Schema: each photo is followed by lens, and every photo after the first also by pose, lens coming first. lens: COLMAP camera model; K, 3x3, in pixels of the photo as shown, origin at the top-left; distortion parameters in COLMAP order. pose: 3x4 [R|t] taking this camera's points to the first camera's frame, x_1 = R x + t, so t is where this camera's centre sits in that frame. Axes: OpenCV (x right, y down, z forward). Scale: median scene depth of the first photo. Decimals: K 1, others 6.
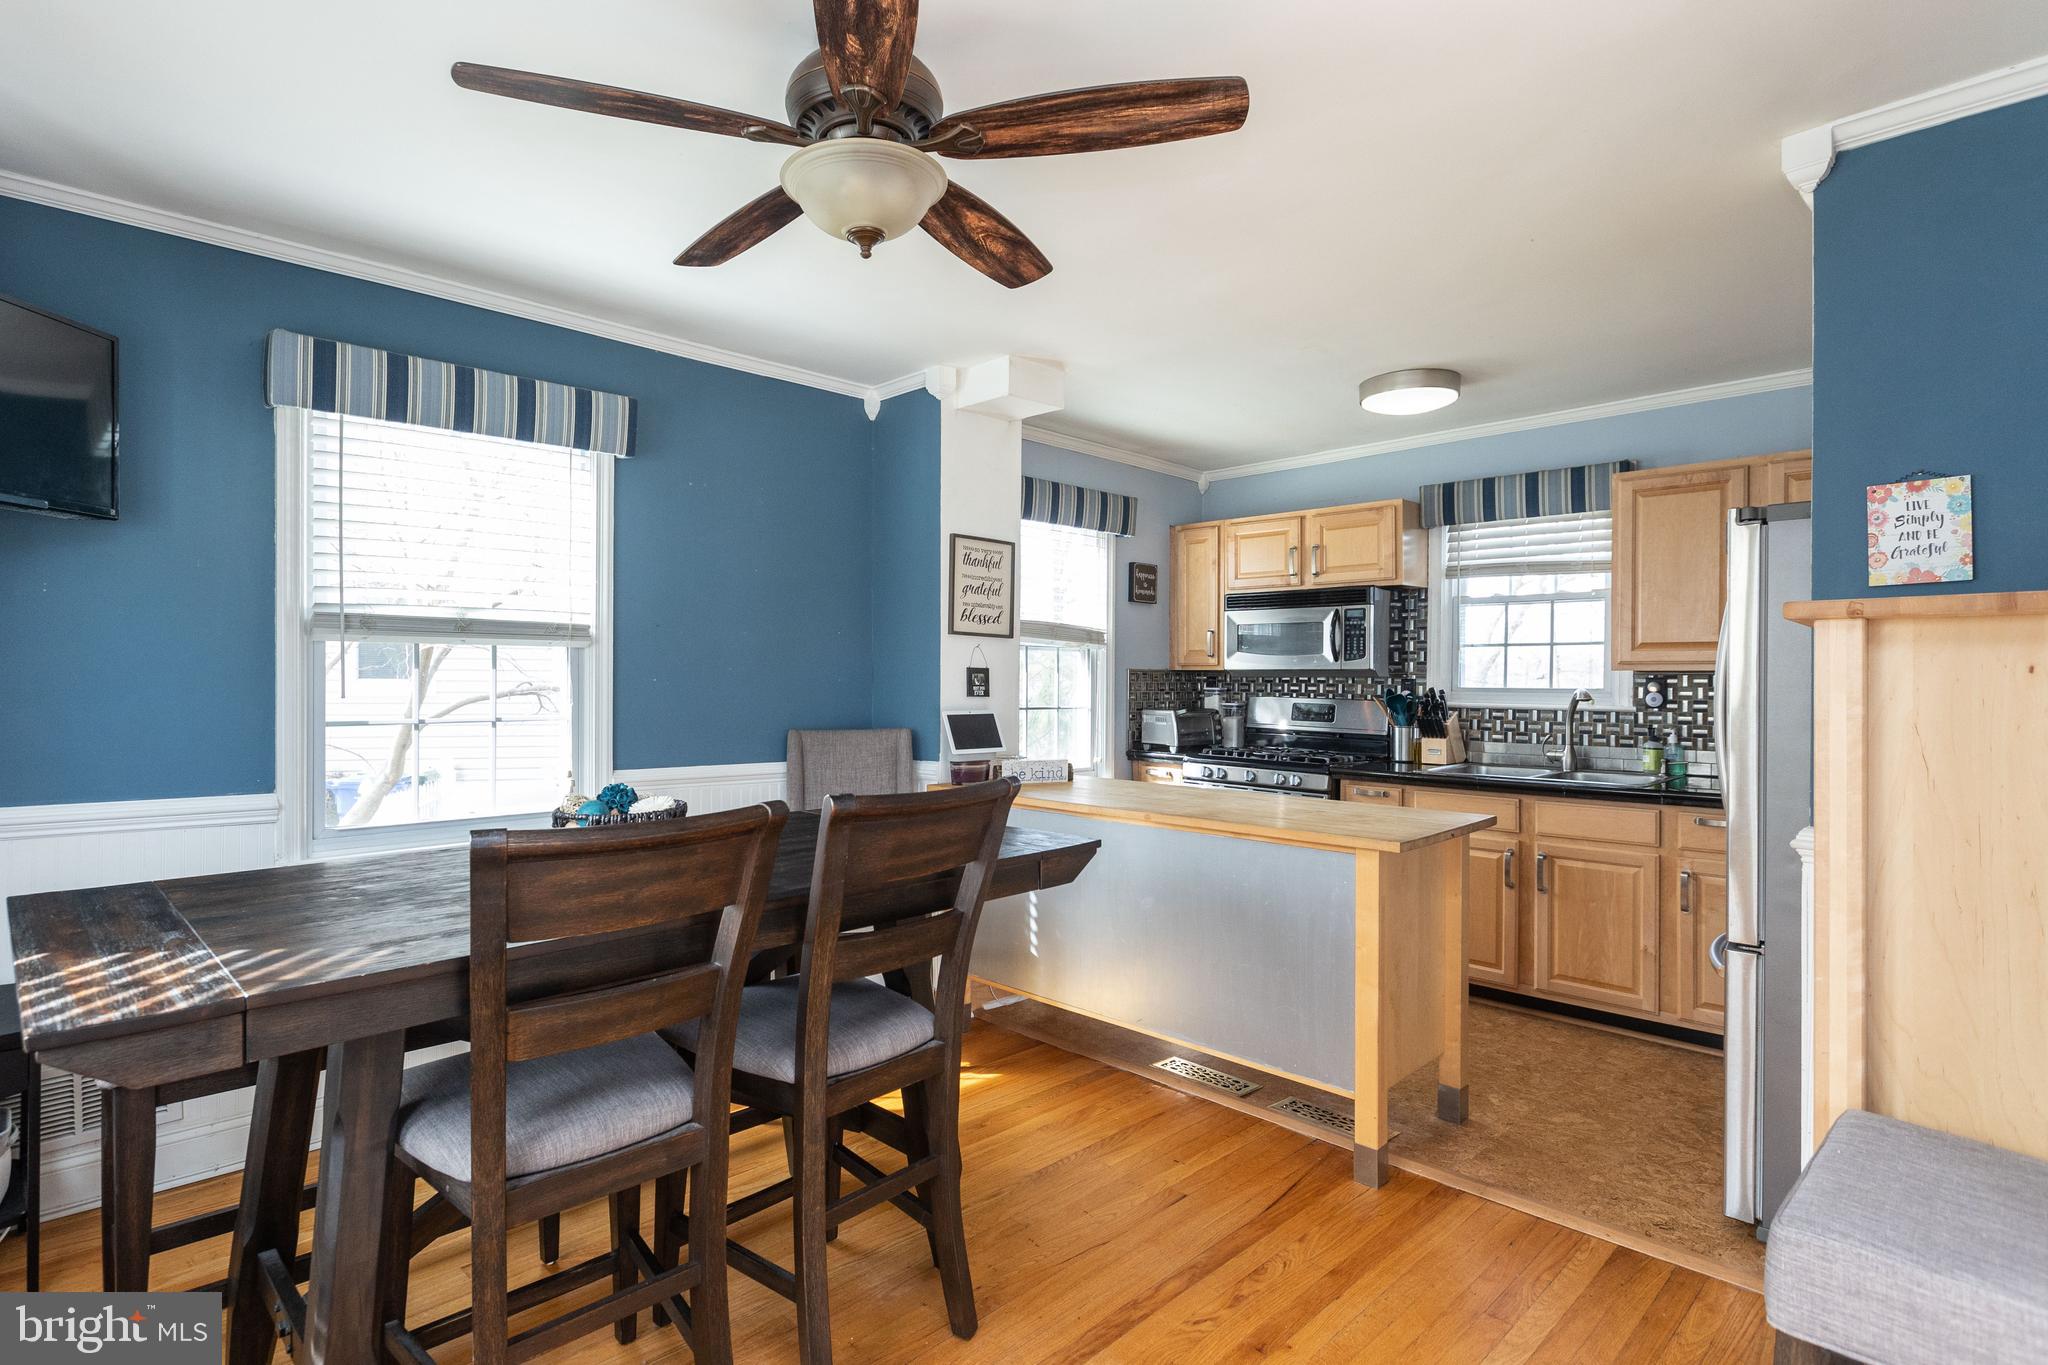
lens RADIAL K [[1068.7, 0, 1008.6], [0, 1068.7, 681.0], [0, 0, 1]] dist [0.000697, 0.000547]
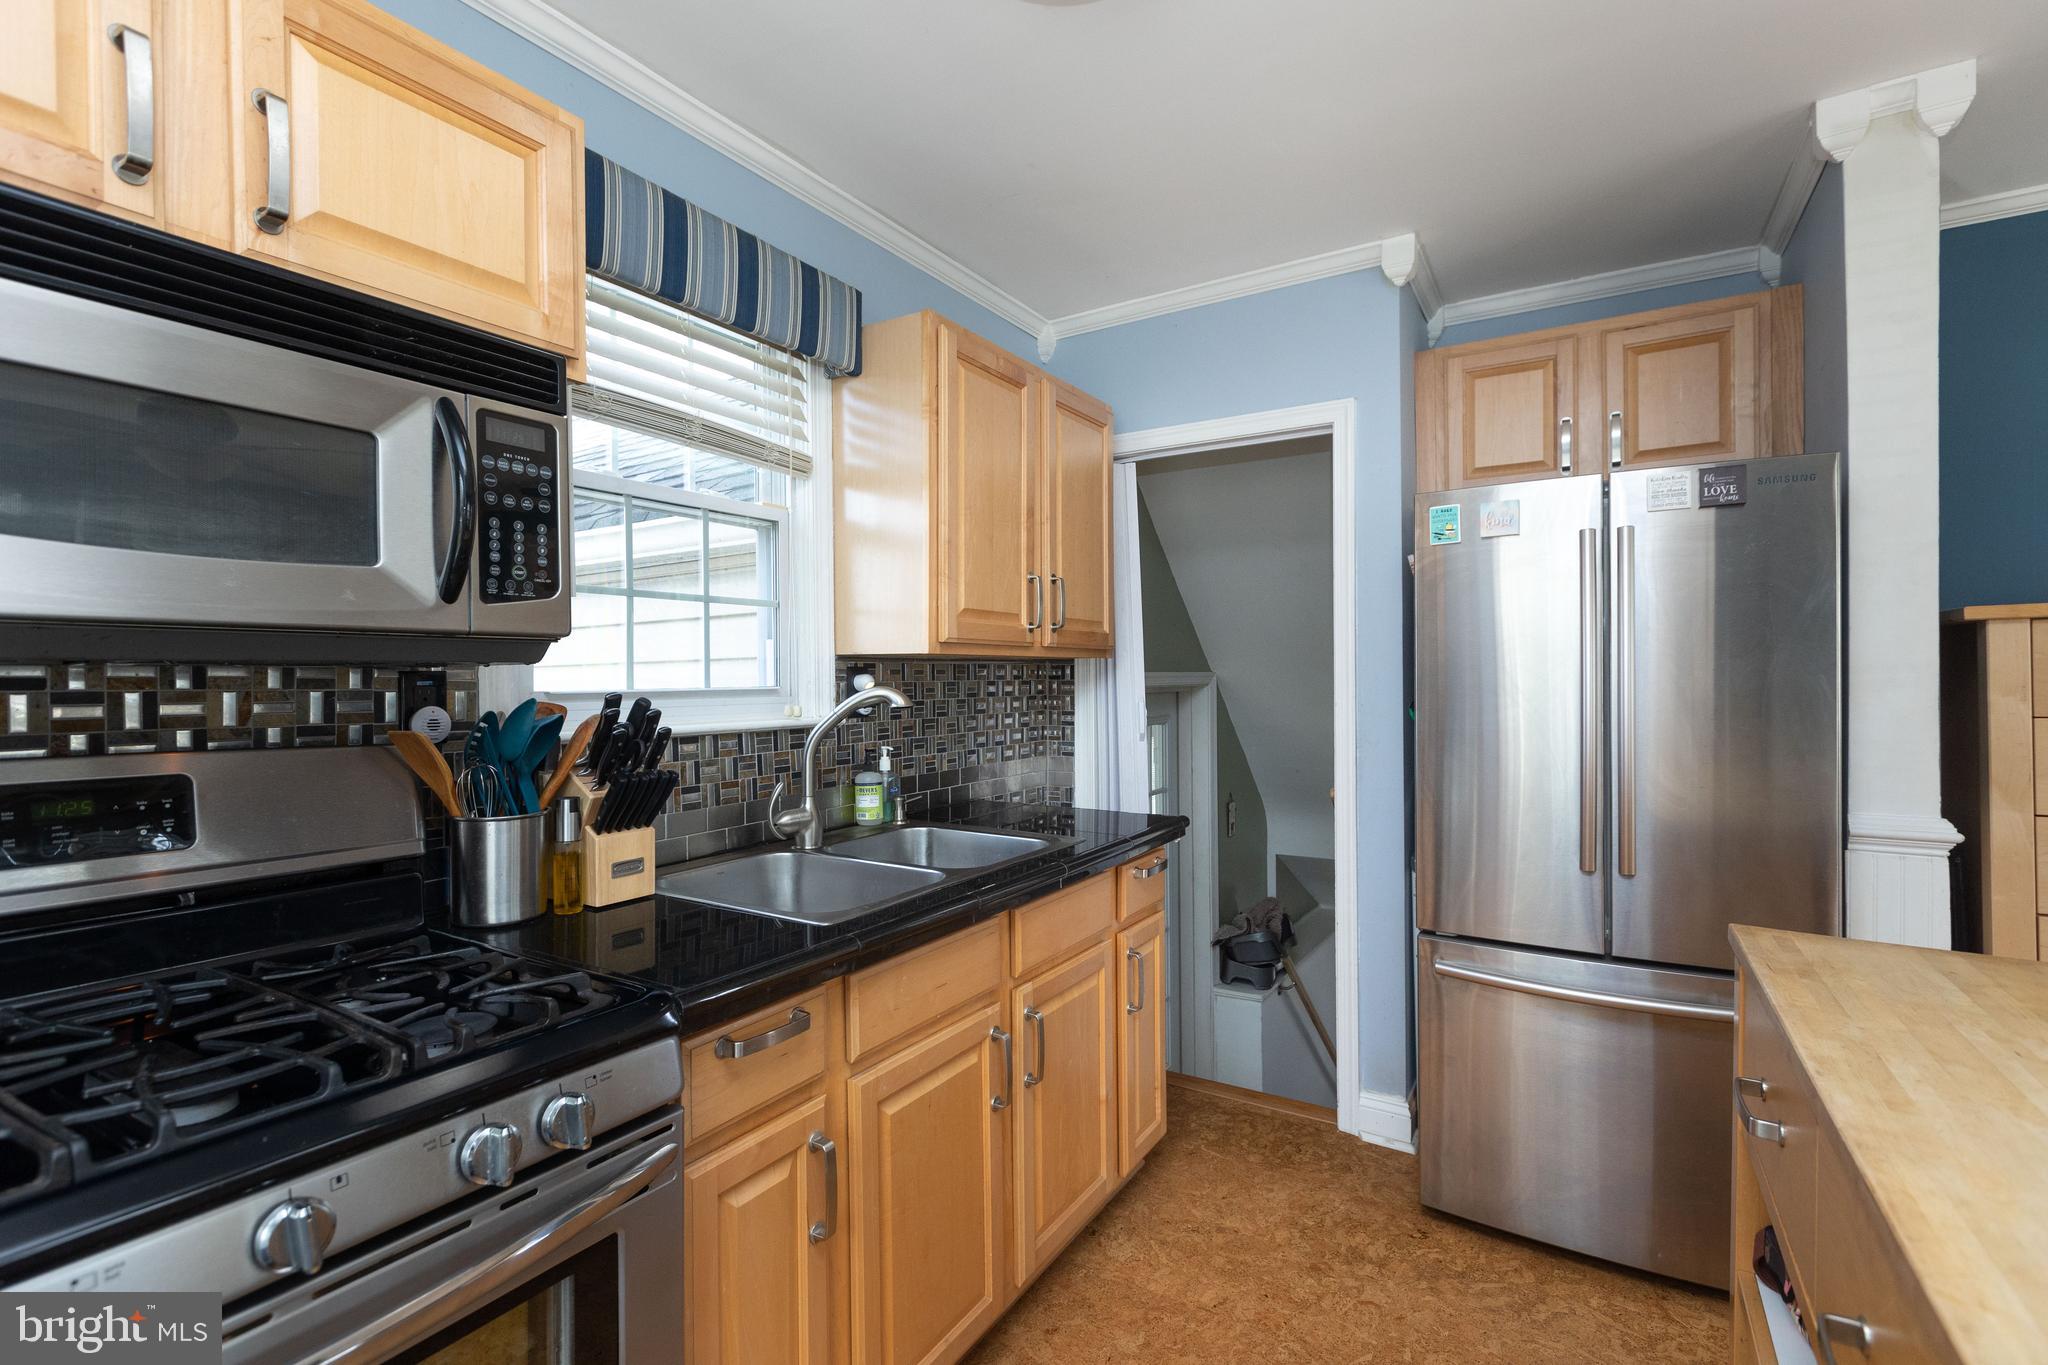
lens RADIAL K [[930.2, 0, 1024.0], [0, 930.2, 682.5], [0, 0, 1]] dist [0.004270, 0.000156]
pose [[-0.191982, -0.008268, 0.981364, 0.063665], [0.009853, 0.999898, 0.010352, 0.000395], [-0.981349, 0.011656, -0.191881, 0.993205]]
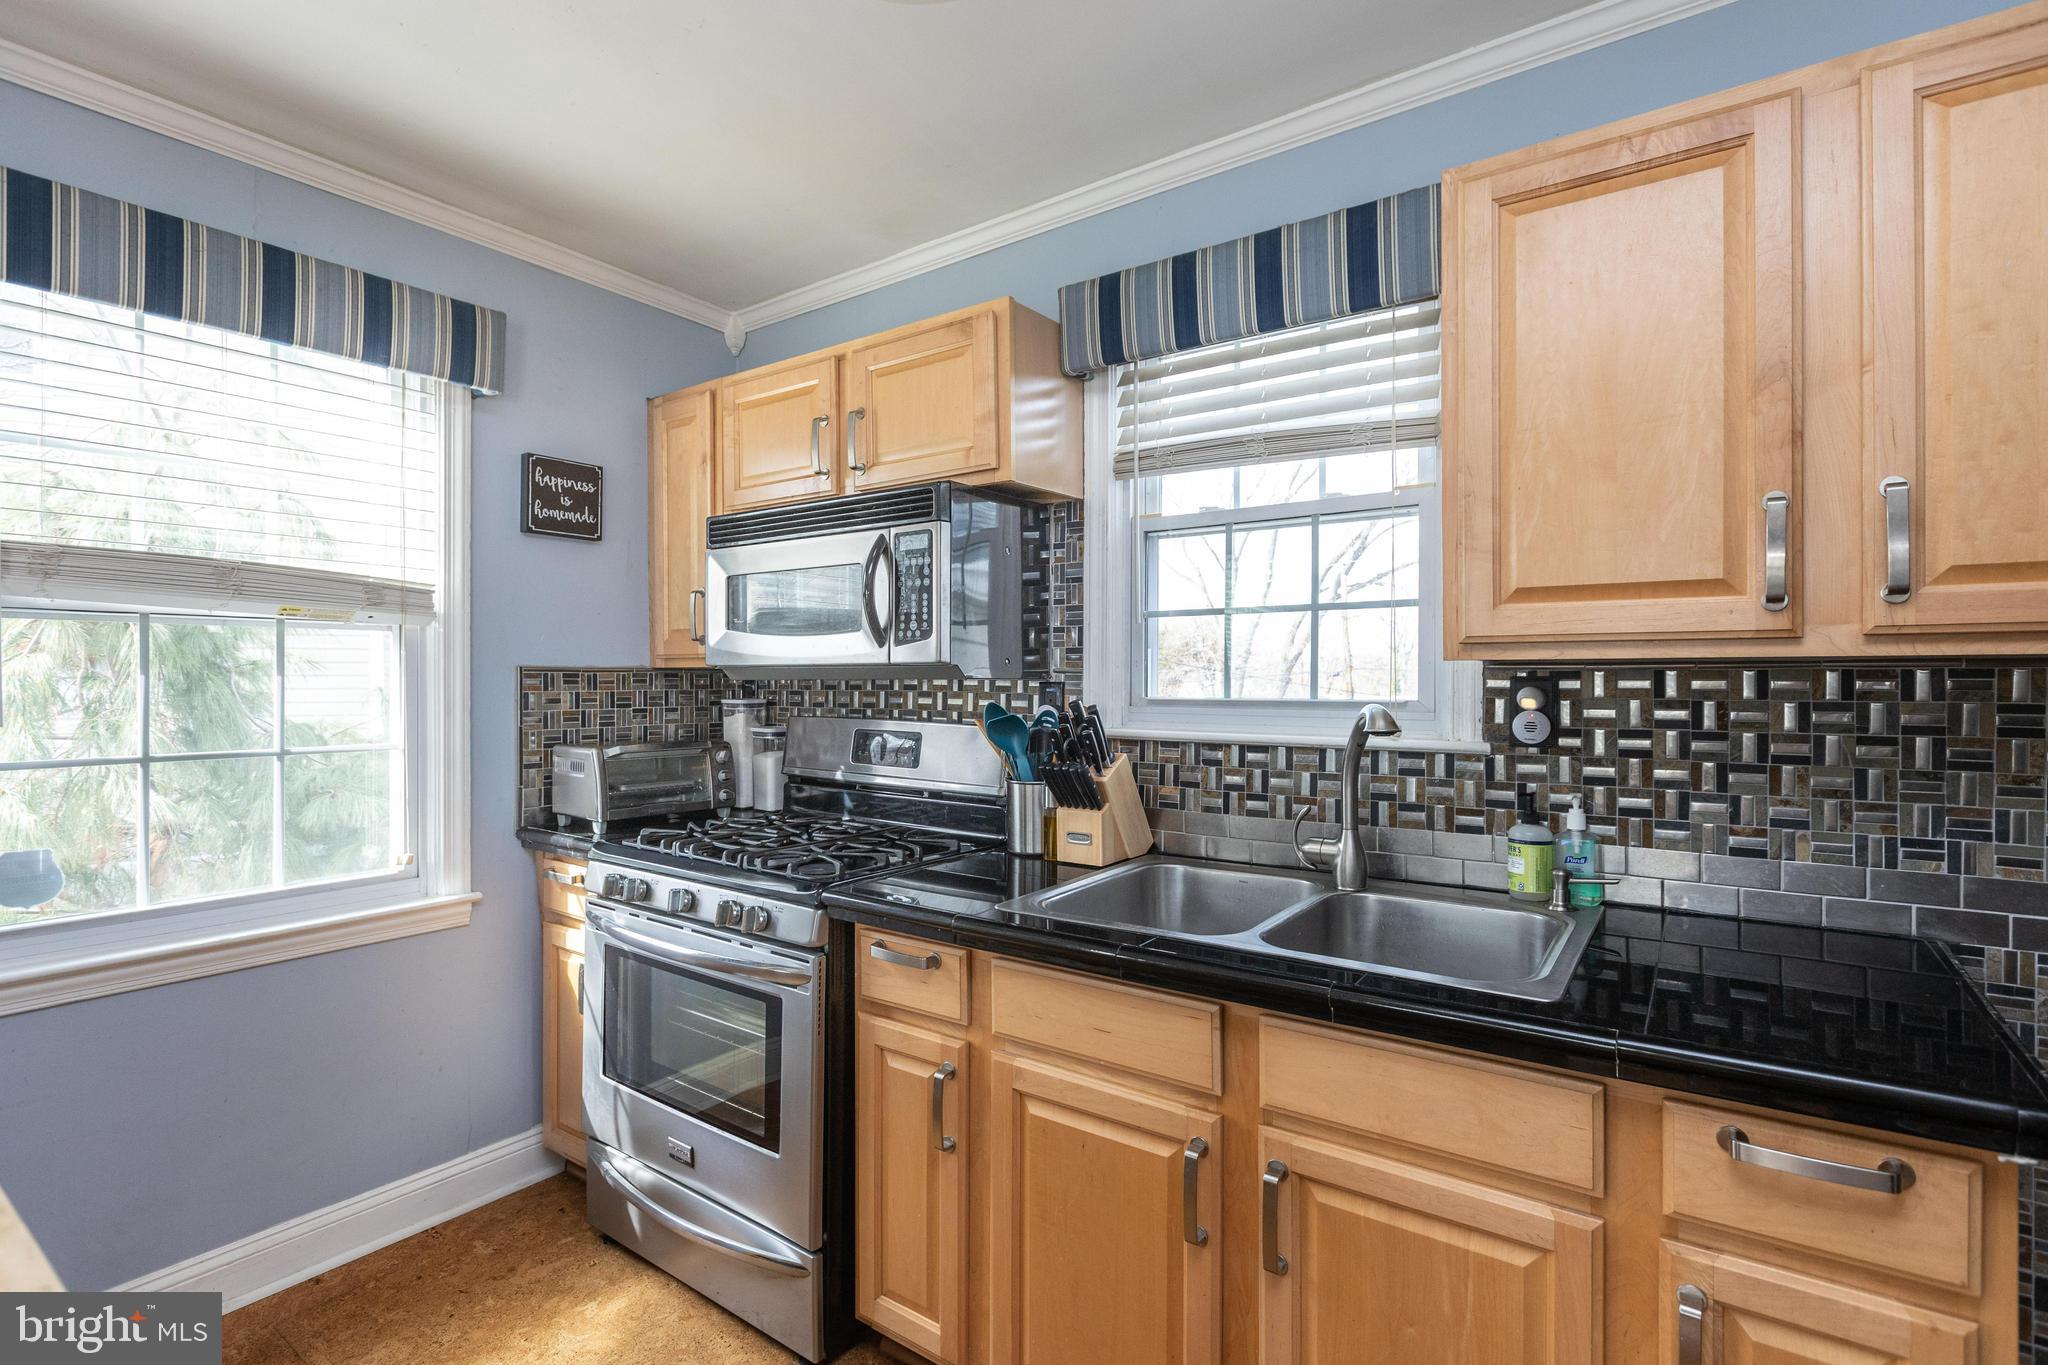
lens RADIAL K [[940.9, 0, 1019.6], [0, 940.9, 673.6], [0, 0, 1]] dist [-0.002401, -0.000146]
pose [[0.991284, -0.007570, 0.131527, 0.342159], [0.008274, 0.999954, -0.004804, -0.004364], [-0.131484, 0.005850, 0.991301, 0.638629]]
